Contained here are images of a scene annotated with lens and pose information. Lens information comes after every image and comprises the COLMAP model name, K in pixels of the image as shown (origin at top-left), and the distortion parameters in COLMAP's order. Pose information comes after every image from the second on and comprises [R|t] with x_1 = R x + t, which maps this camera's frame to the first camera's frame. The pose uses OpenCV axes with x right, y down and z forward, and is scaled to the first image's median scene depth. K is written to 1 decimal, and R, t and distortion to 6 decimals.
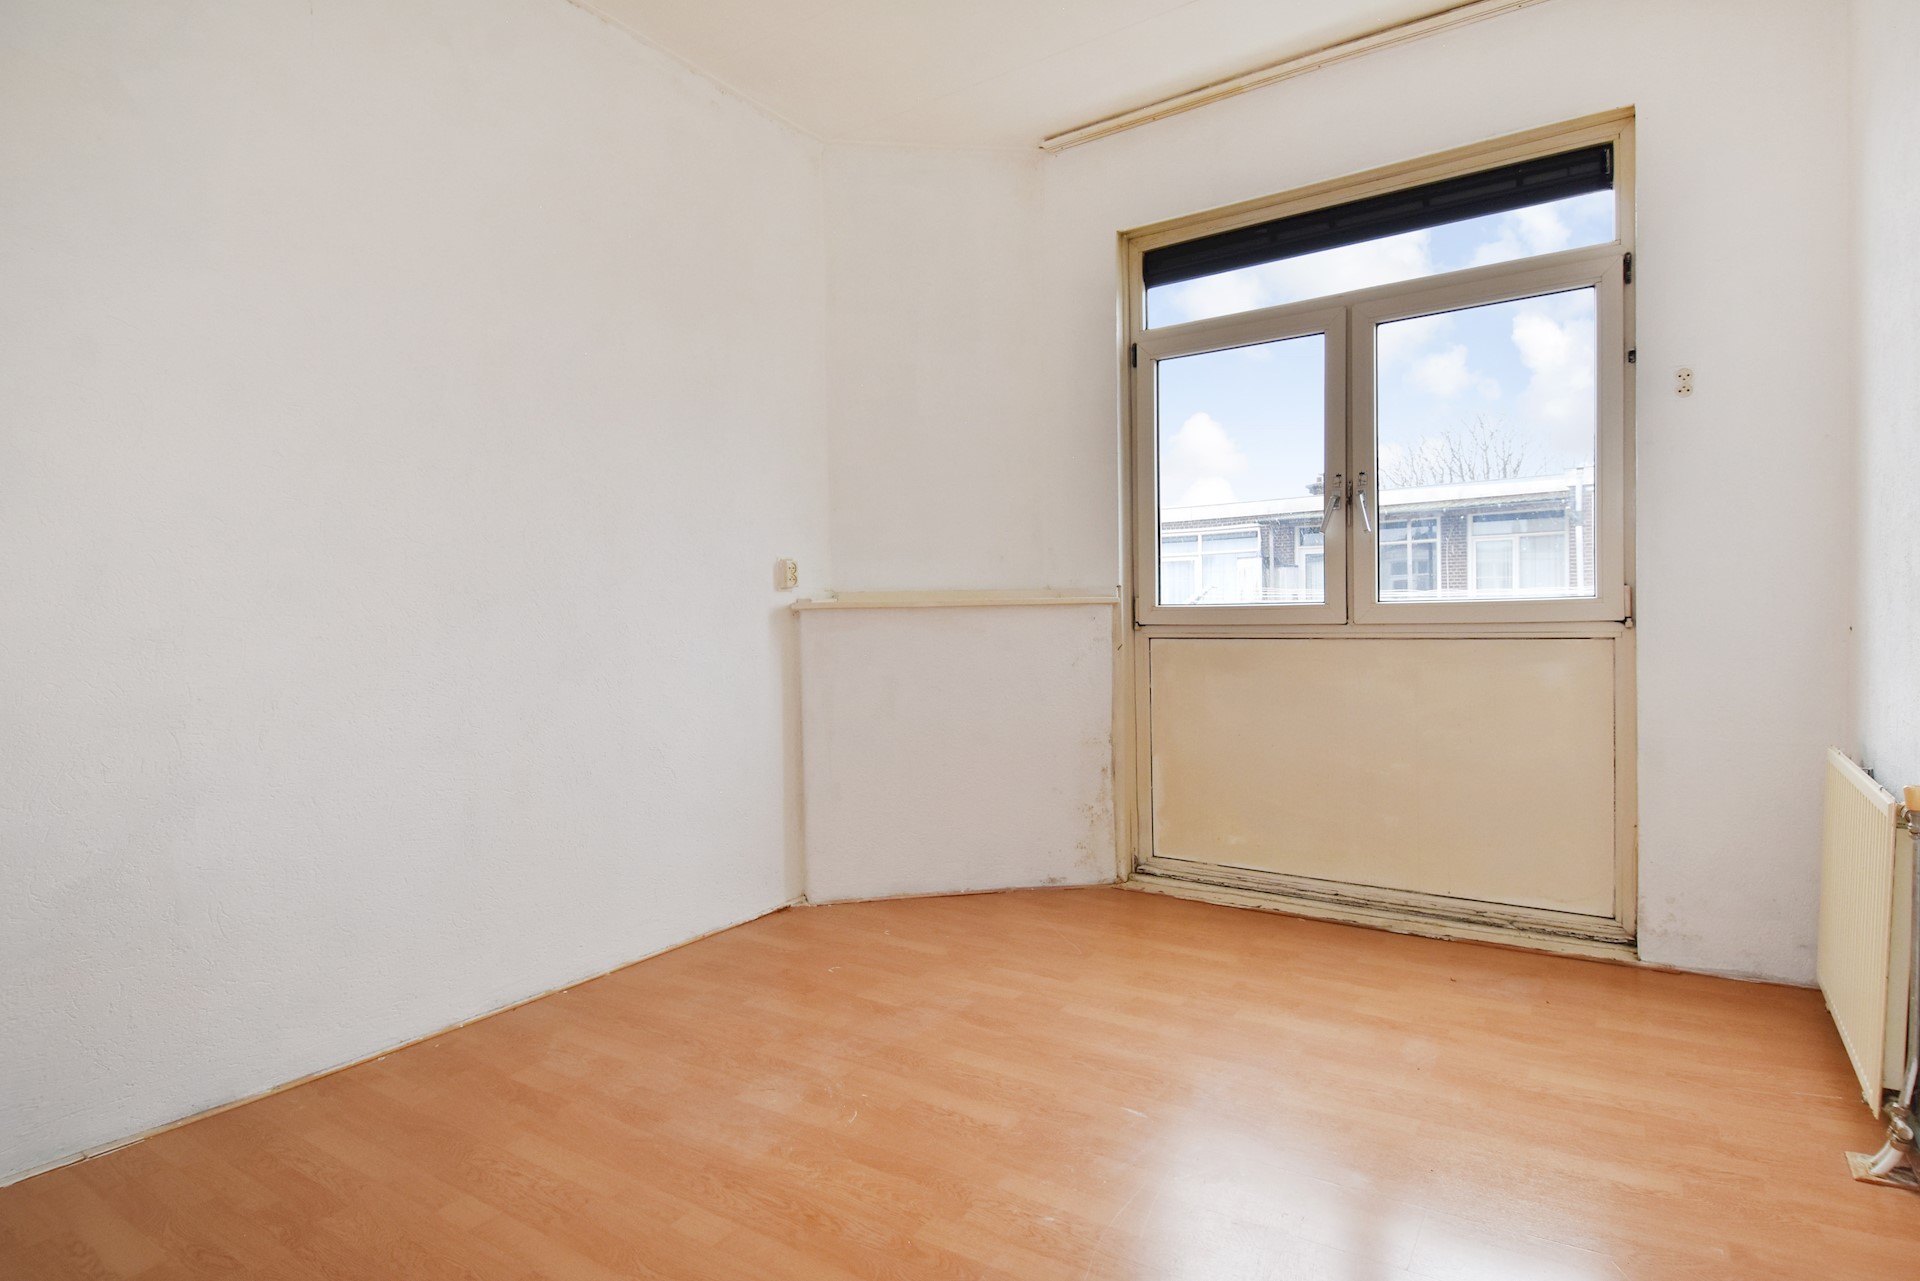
lens RADIAL K [[993.3, 0, 965.3], [0, 993.3, 635.2], [0, 0, 1]] dist [0.007885, -0.018827]
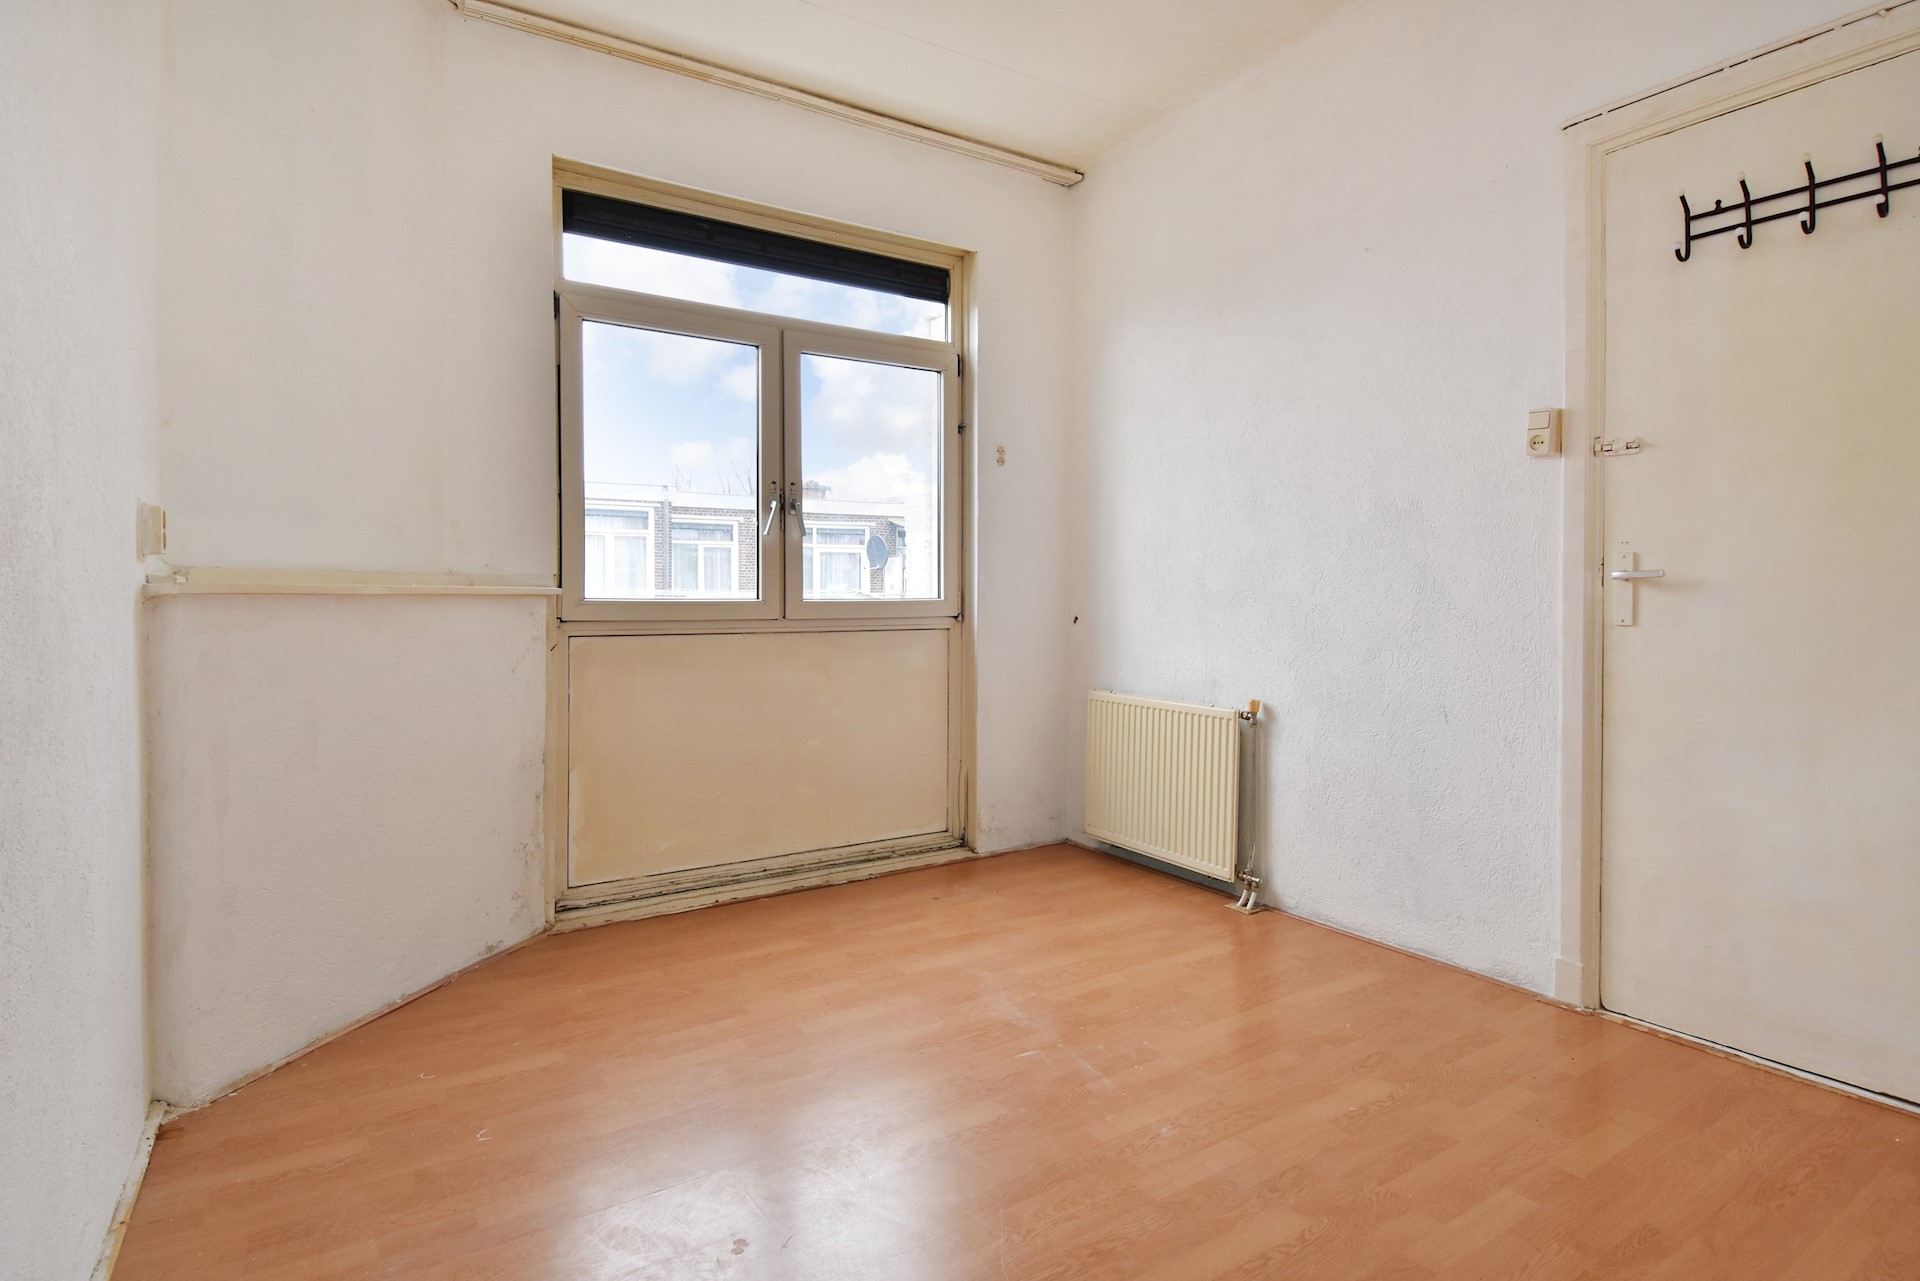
lens RADIAL K [[993.3, 0, 962.5], [0, 993.3, 639.2], [0, 0, 1]] dist [0.007885, -0.018827]
pose [[0.380328, -0.018140, 0.924674, -0.533068], [0.017908, 0.999765, 0.012247, 0.000717], [-0.924678, 0.011902, 0.380564, 0.386120]]
